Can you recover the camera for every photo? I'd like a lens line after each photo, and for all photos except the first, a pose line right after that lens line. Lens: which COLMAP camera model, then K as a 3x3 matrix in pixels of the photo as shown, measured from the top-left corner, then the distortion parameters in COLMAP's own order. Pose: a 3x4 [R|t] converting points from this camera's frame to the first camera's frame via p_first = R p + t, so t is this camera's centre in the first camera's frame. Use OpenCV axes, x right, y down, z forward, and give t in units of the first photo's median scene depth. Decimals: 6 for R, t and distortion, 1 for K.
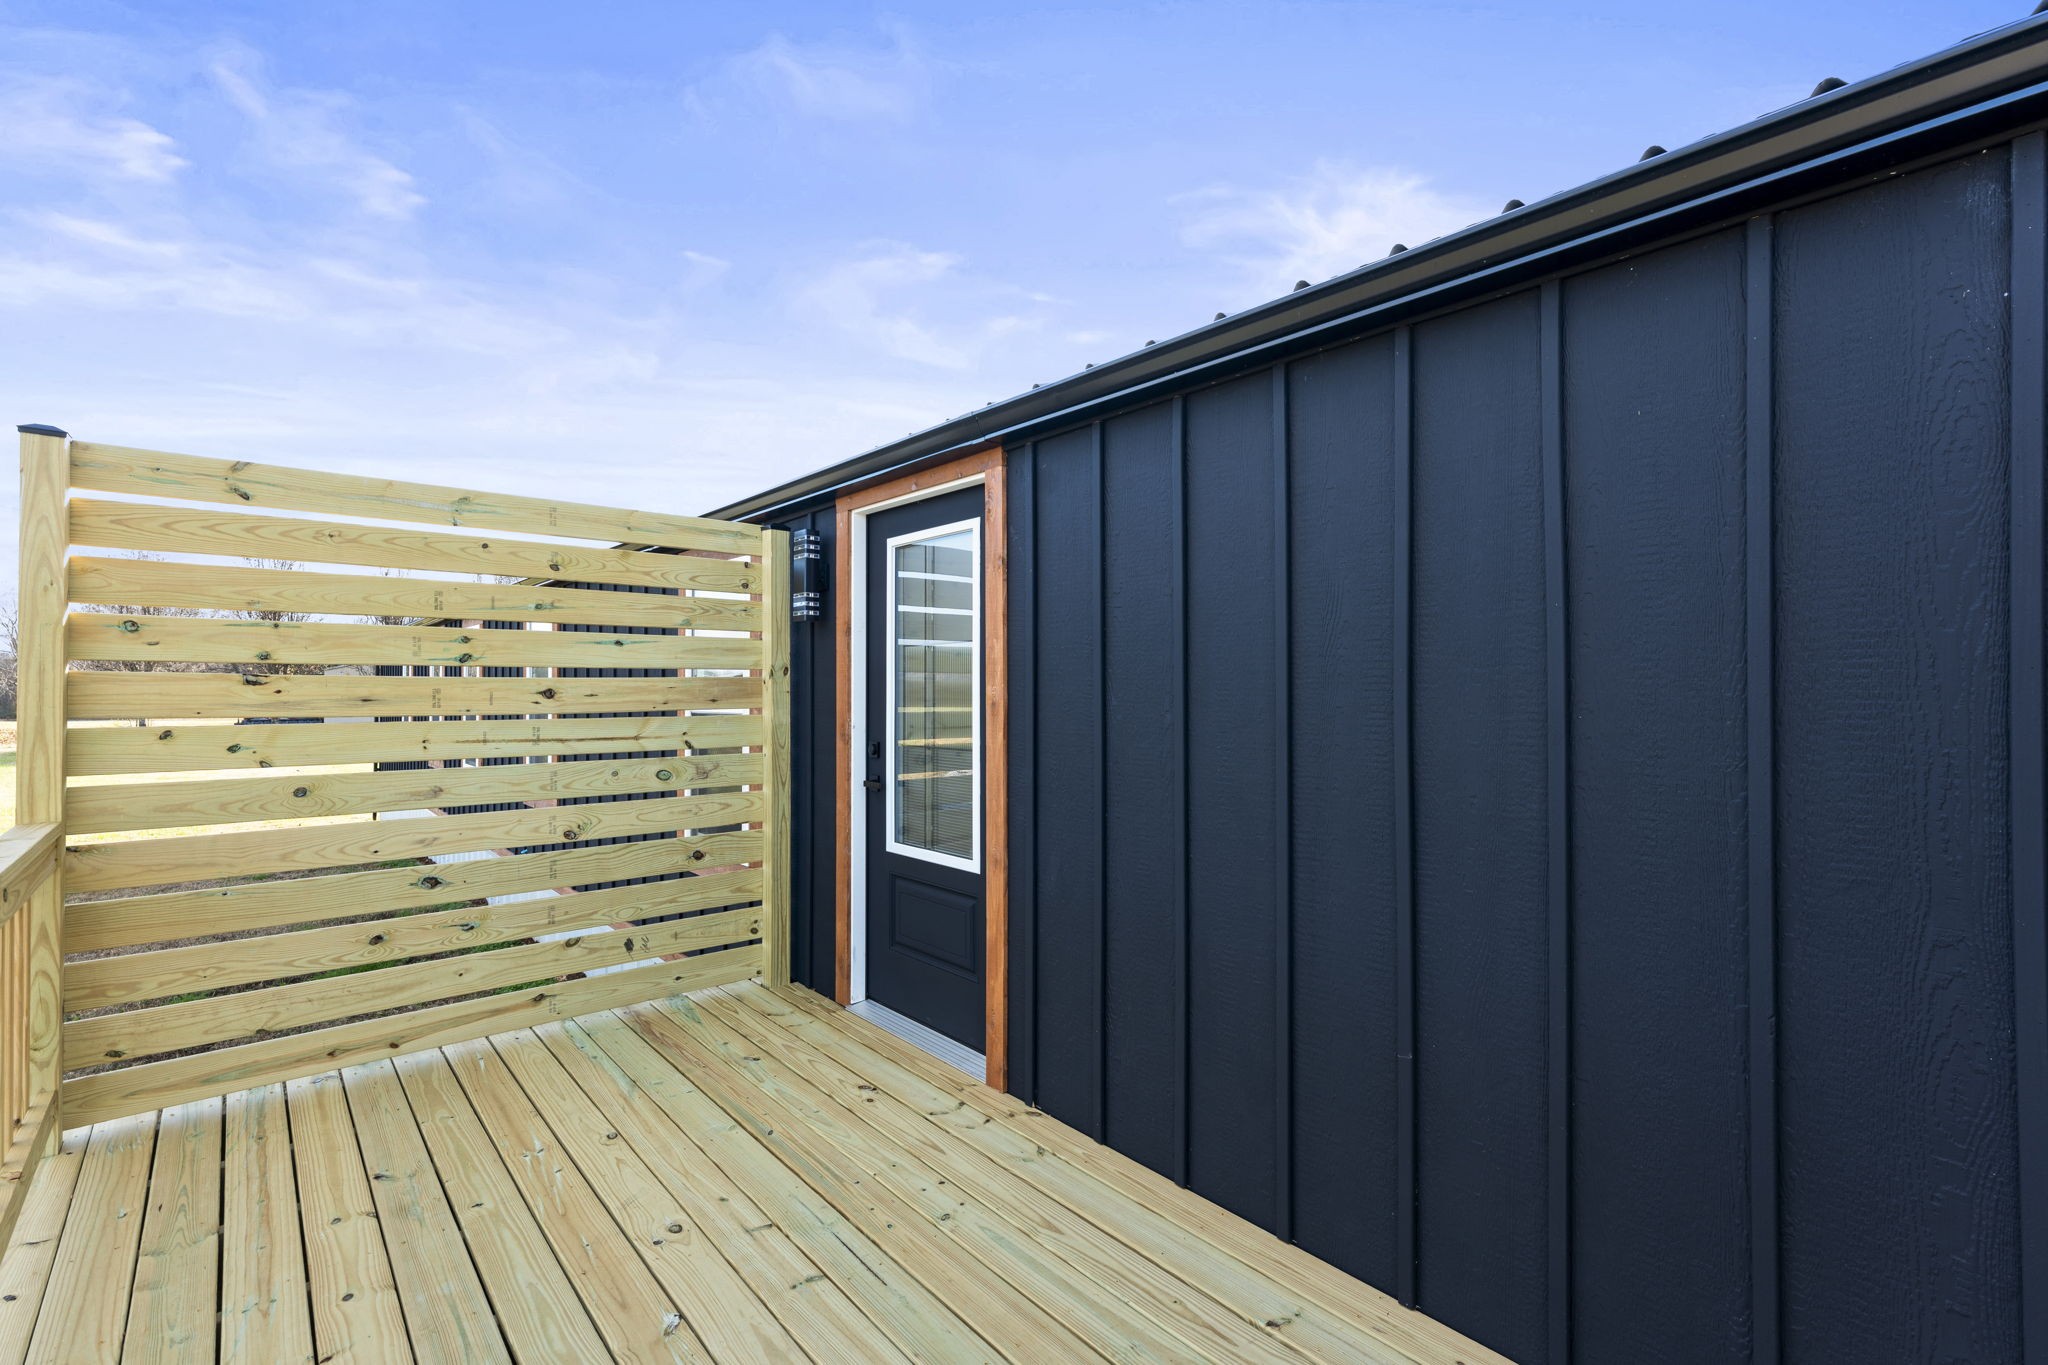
lens RADIAL K [[864.6, 0, 1000.5], [0, 864.6, 662.5], [0, 0, 1]] dist [-0.002899, 0.002058]
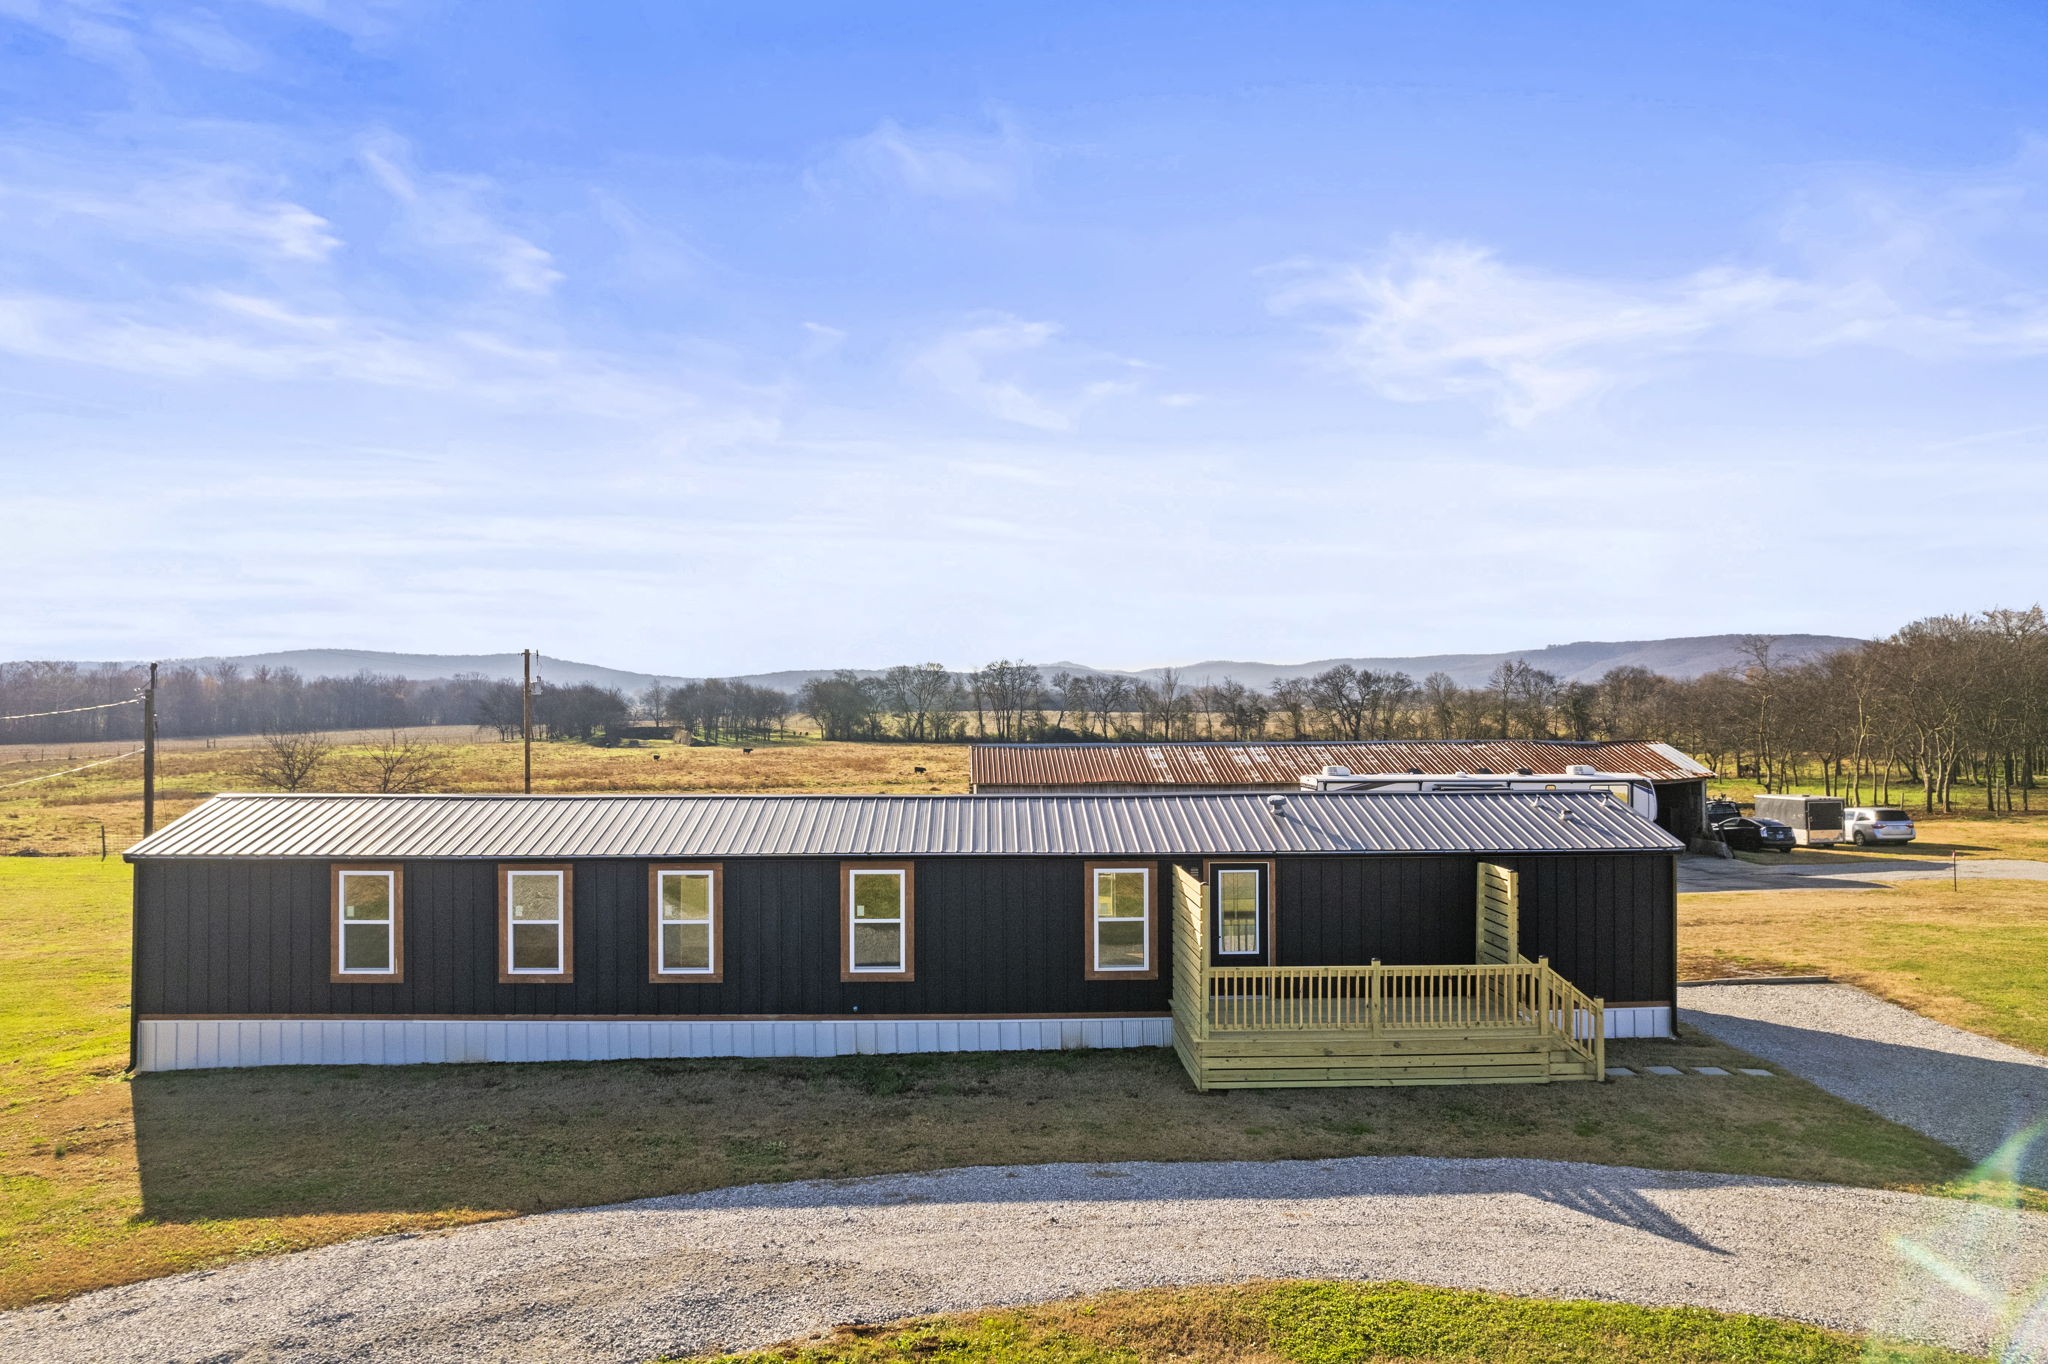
lens RADIAL K [[1313.8, 0, 1026.7], [0, 1313.8, 687.6], [0, 0, 1]] dist [-0.071846, 0.062521]
pose [[0.608160, 0.008486, 0.793769, -4.851950], [-0.012021, 0.999927, -0.001480, -0.864276], [-0.793724, -0.008642, 0.608217, -1.669042]]
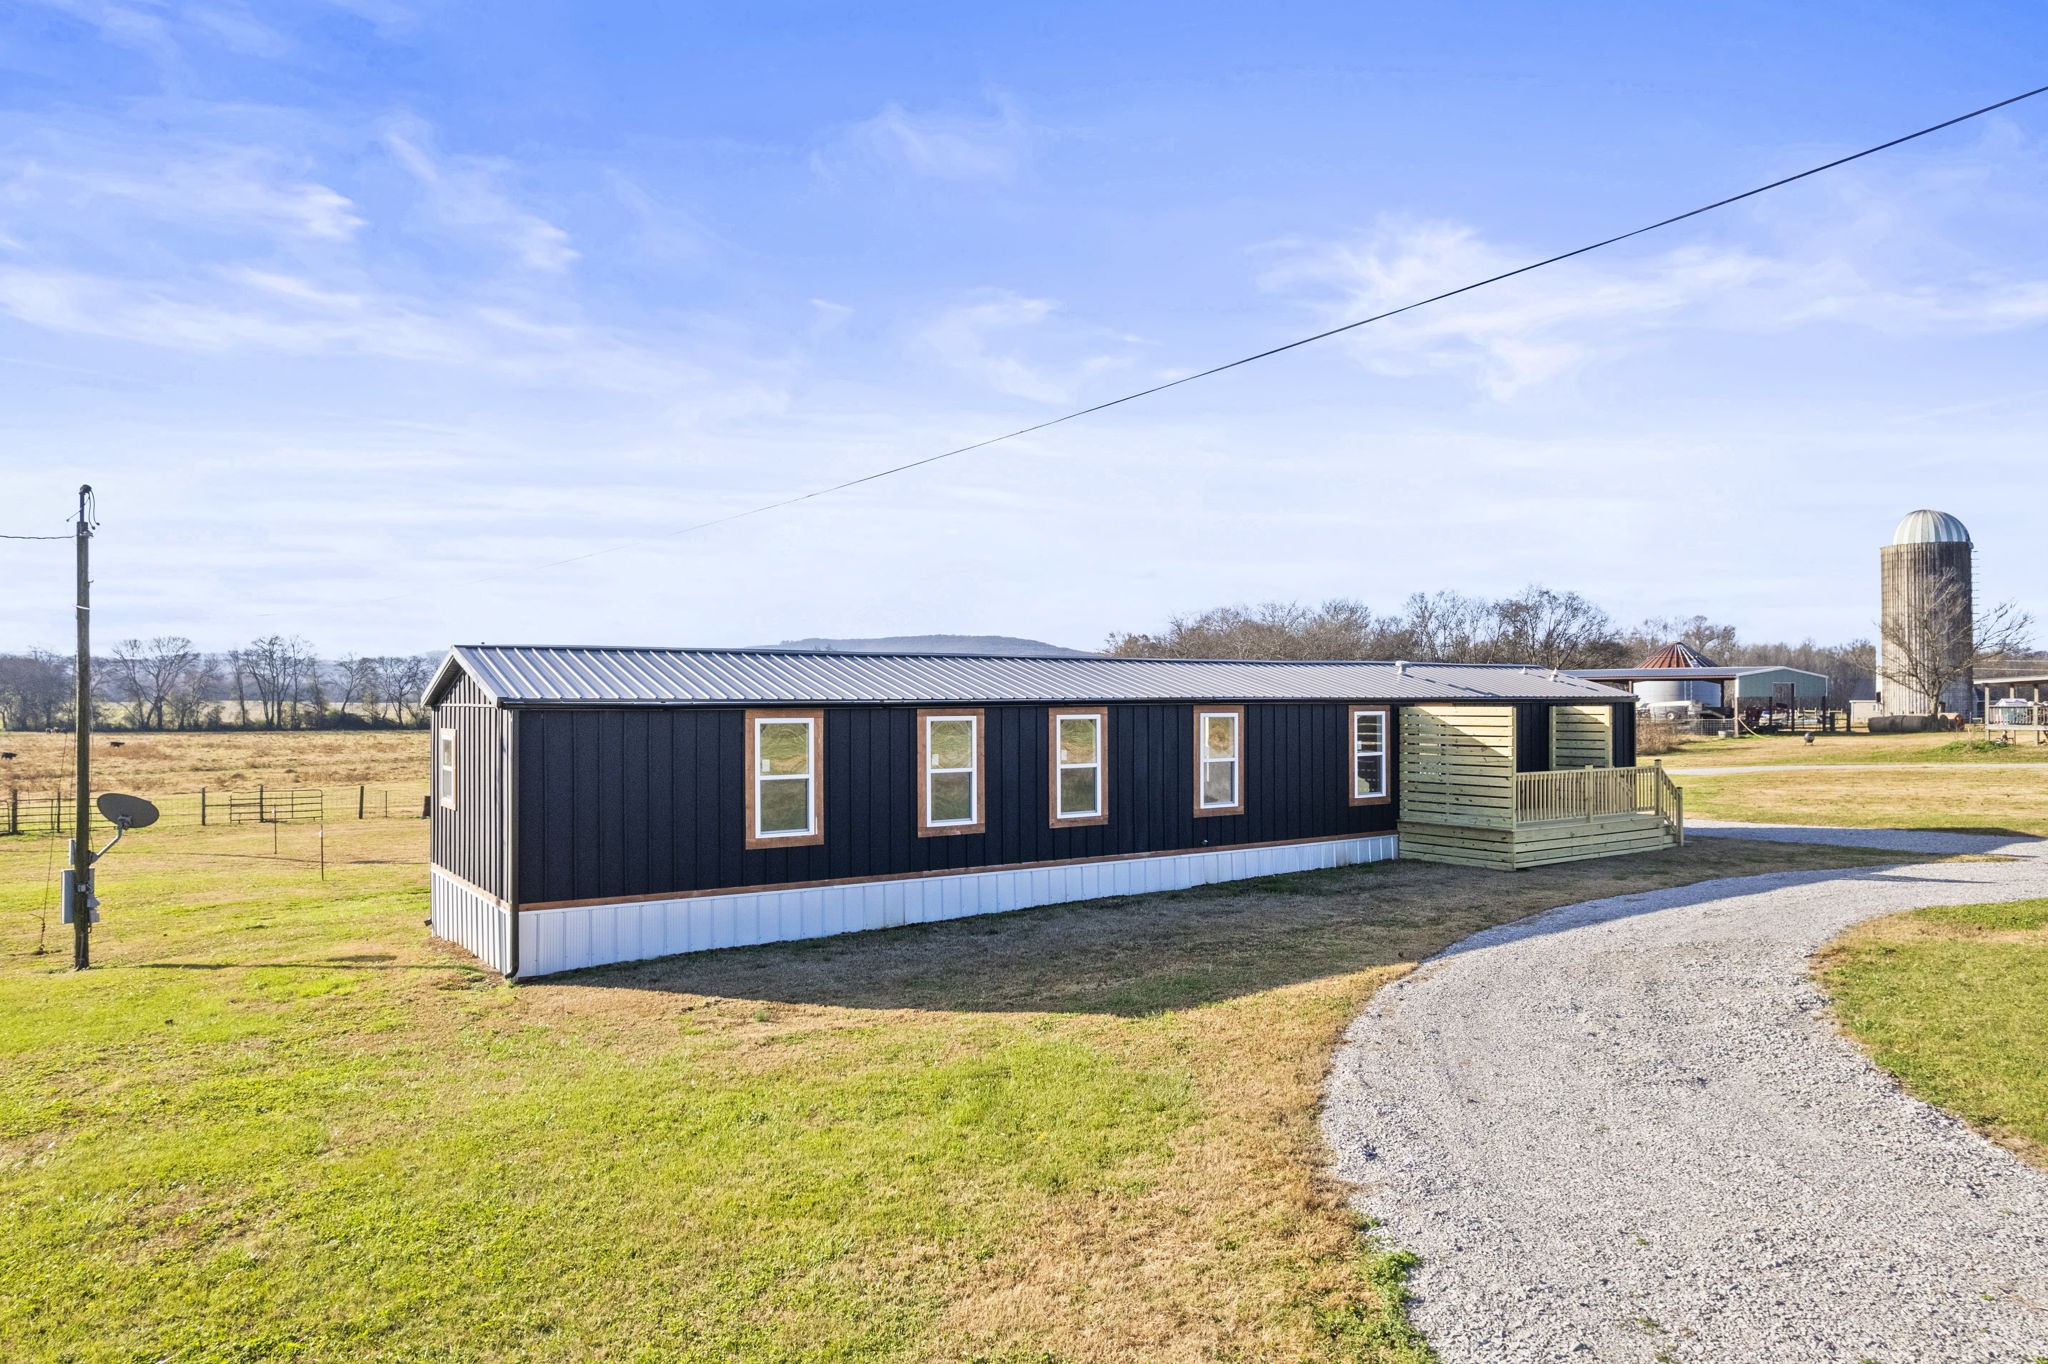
lens RADIAL K [[1313.8, 0, 1024.1], [0, 1313.8, 692.9], [0, 0, 1]] dist [-0.071846, 0.062521]
pose [[0.088399, 0.001594, 0.996084, -6.810838], [-0.015594, 0.999878, -0.000216, -0.204406], [-0.995963, -0.015514, 0.088413, 2.348905]]
